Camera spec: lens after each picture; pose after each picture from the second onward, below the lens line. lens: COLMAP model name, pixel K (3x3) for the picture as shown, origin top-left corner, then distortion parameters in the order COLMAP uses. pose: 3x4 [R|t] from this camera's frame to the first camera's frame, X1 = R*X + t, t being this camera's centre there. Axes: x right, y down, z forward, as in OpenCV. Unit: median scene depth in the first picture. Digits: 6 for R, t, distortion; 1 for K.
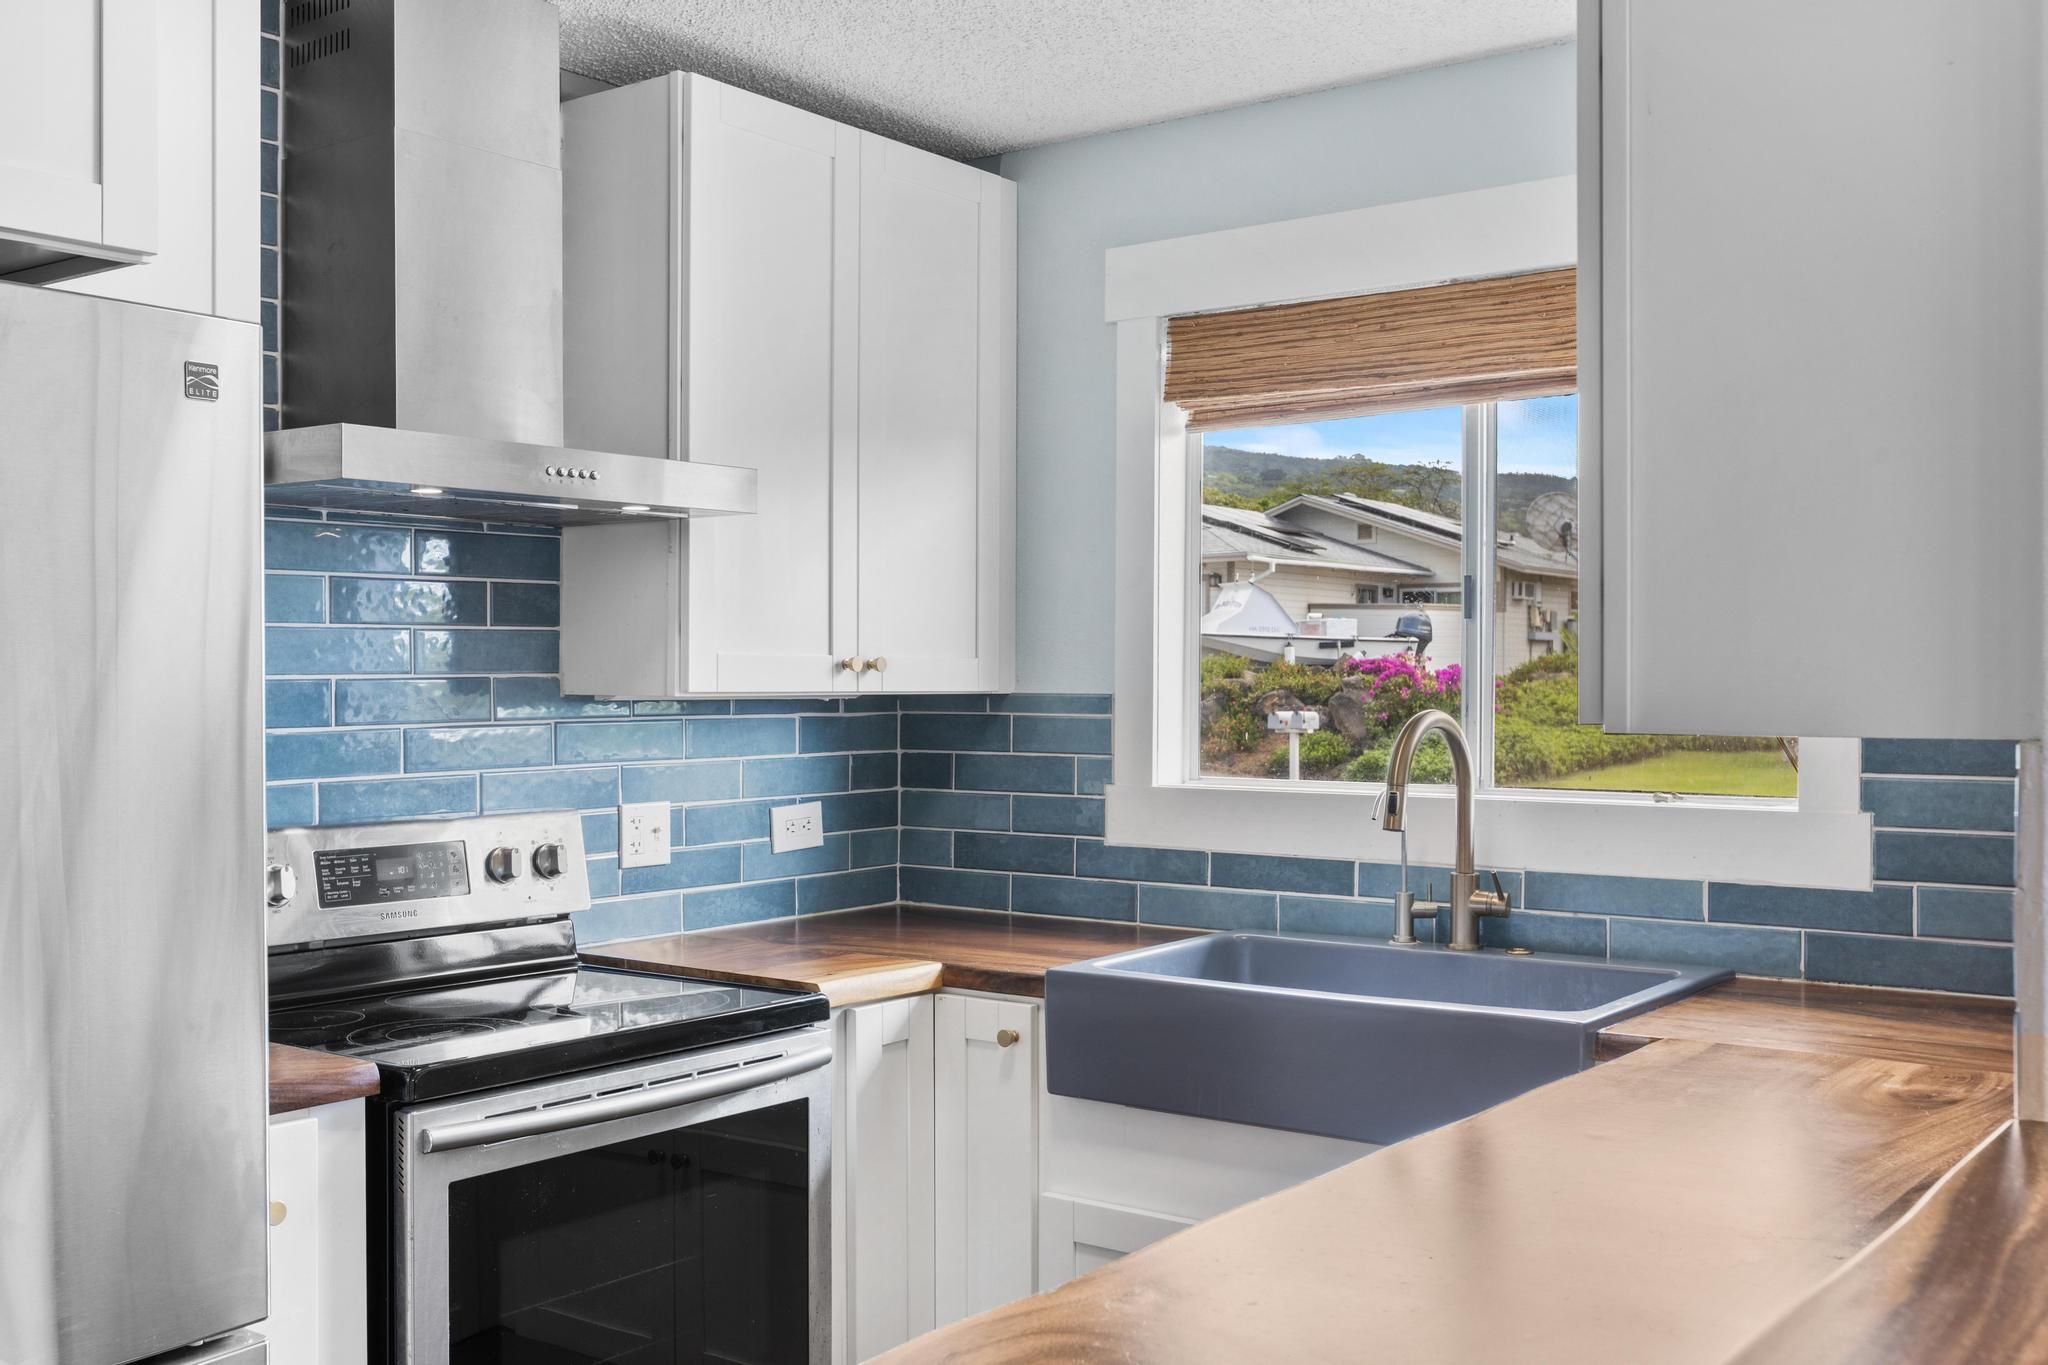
lens RADIAL K [[1973.1, 0, 1028.5], [0, 1973.1, 694.0], [0, 0, 1]] dist [-0.005507, 0.000000]
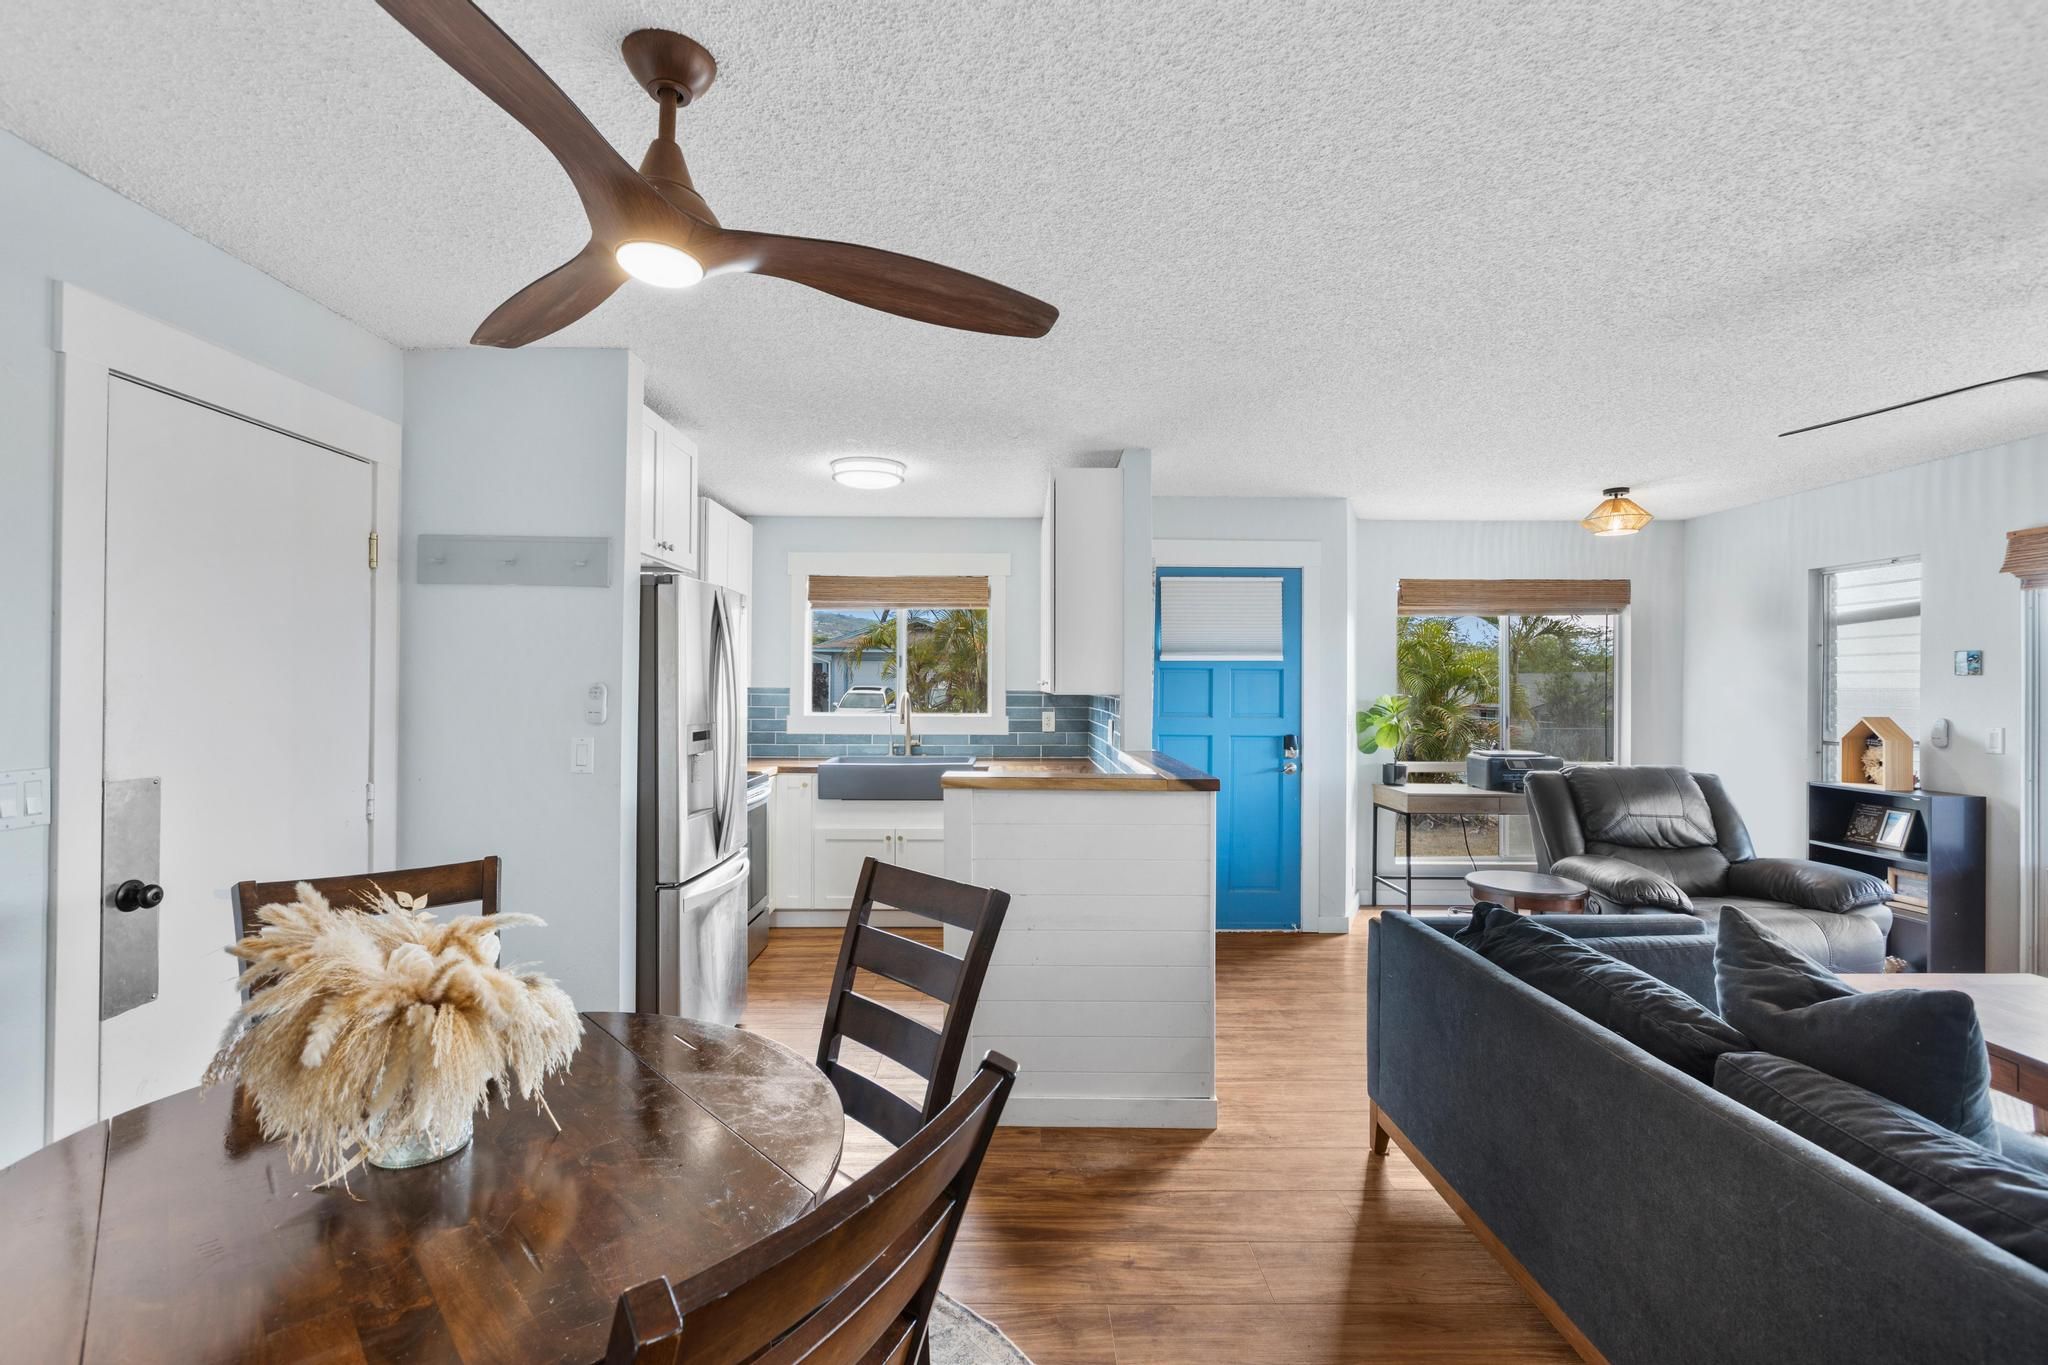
lens RADIAL K [[908.2, 0, 1022.0], [0, 908.2, 679.3], [0, 0, 1]] dist [-0.001548, 0.000103]
pose [[0.793734, 0.005599, 0.608240, -0.667627], [0.000114, 0.999956, -0.009353, -0.000038], [-0.608265, 0.007493, 0.793698, -0.511326]]
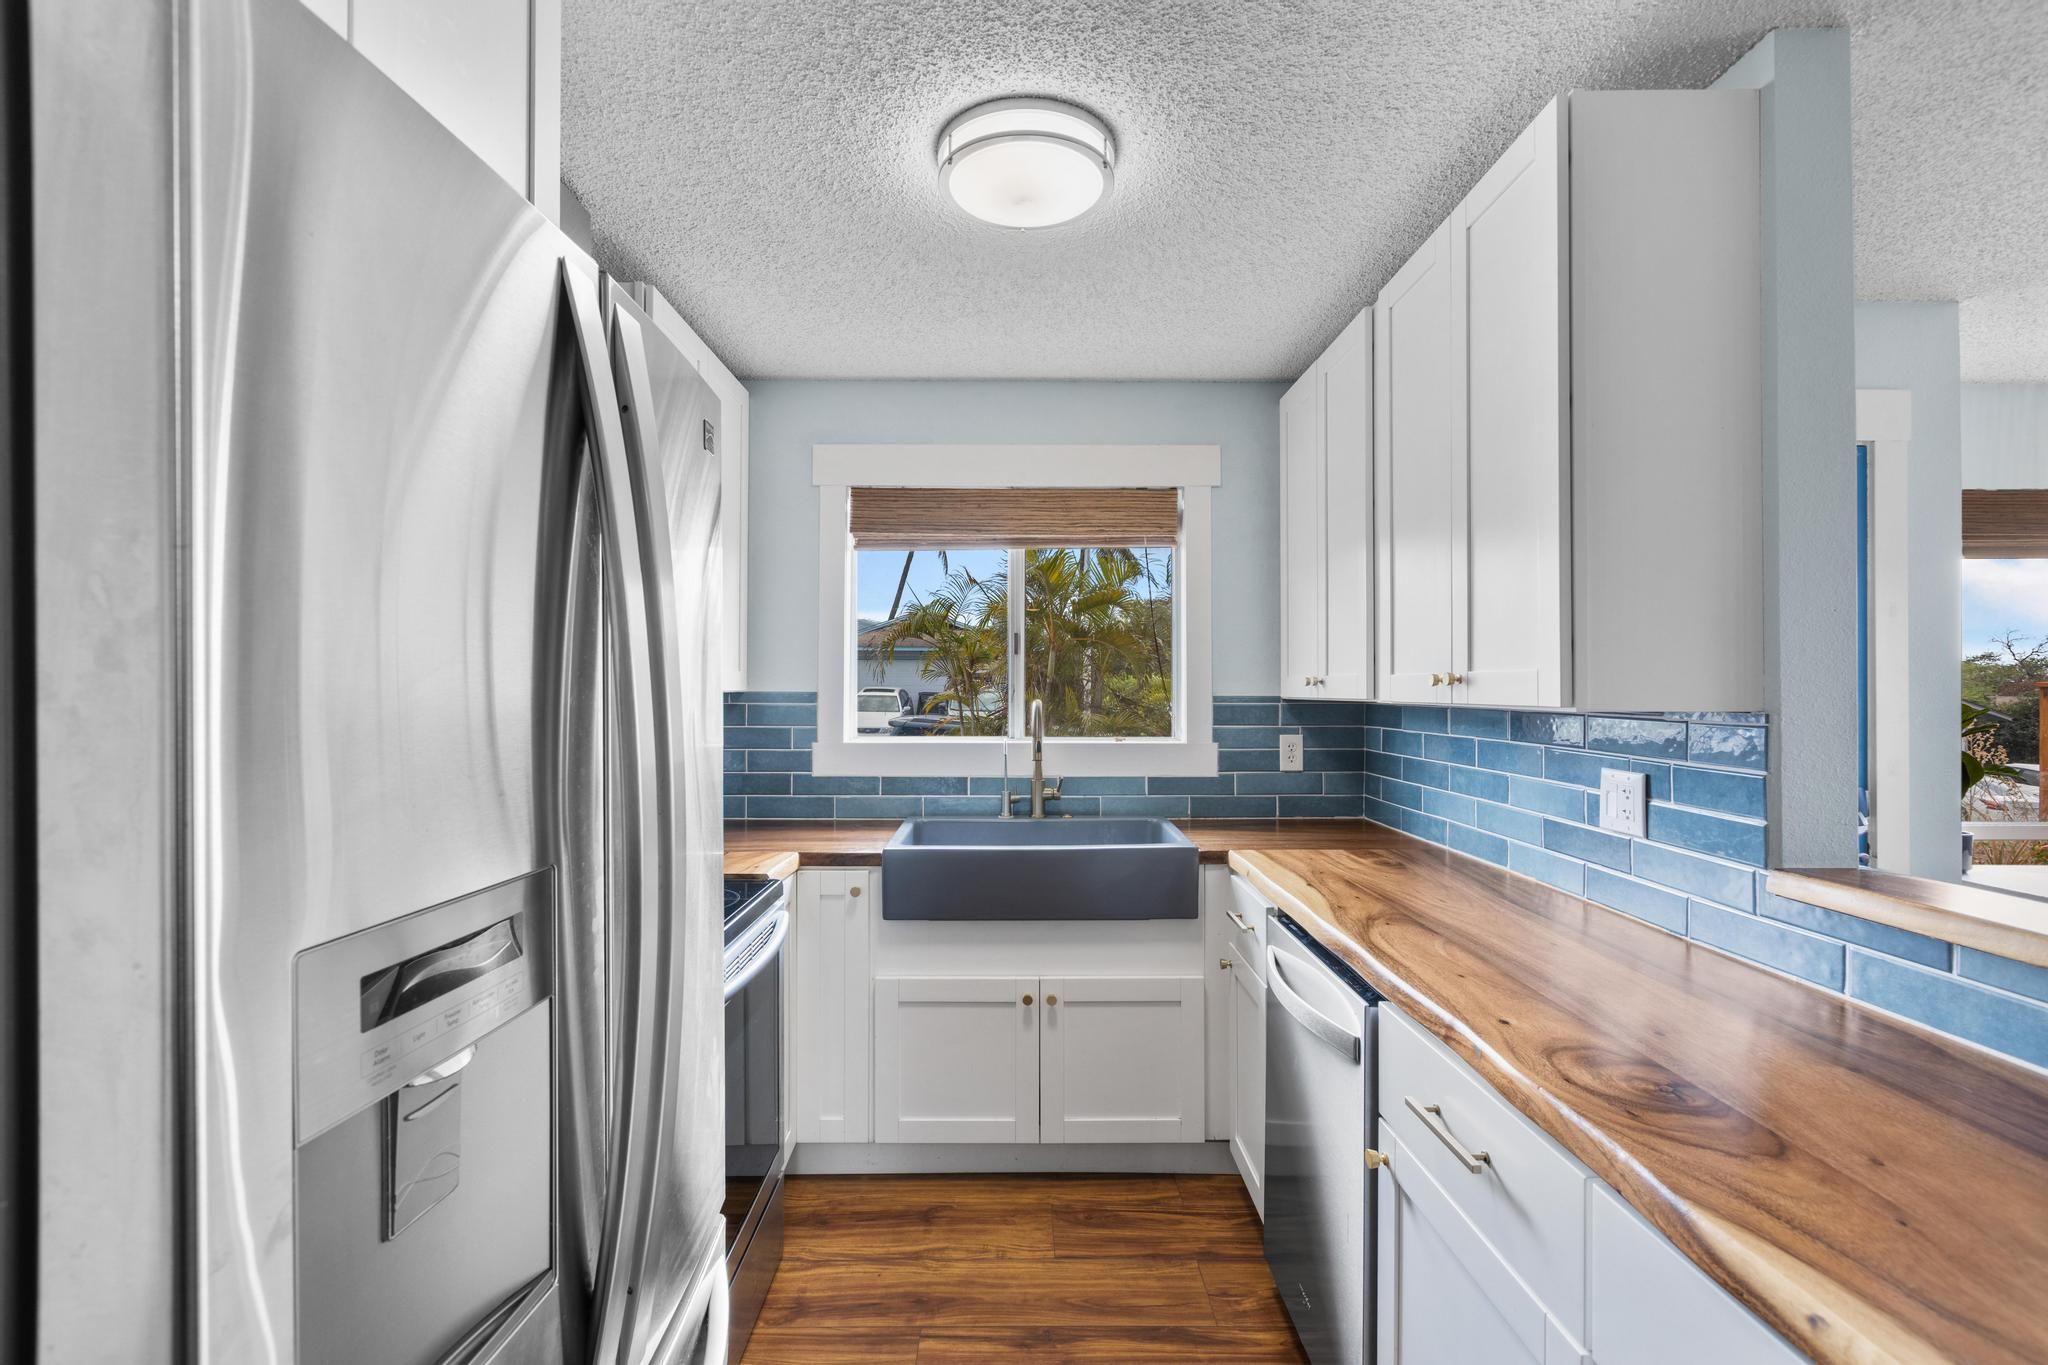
lens RADIAL K [[908.2, 0, 1018.4], [0, 908.2, 683.9], [0, 0, 1]] dist [-0.001548, 0.000103]
pose [[0.797618, 0.001796, 0.603160, -0.362502], [0.002994, 0.999971, -0.006937, -0.001344], [-0.603155, 0.007338, 0.797590, 0.268874]]
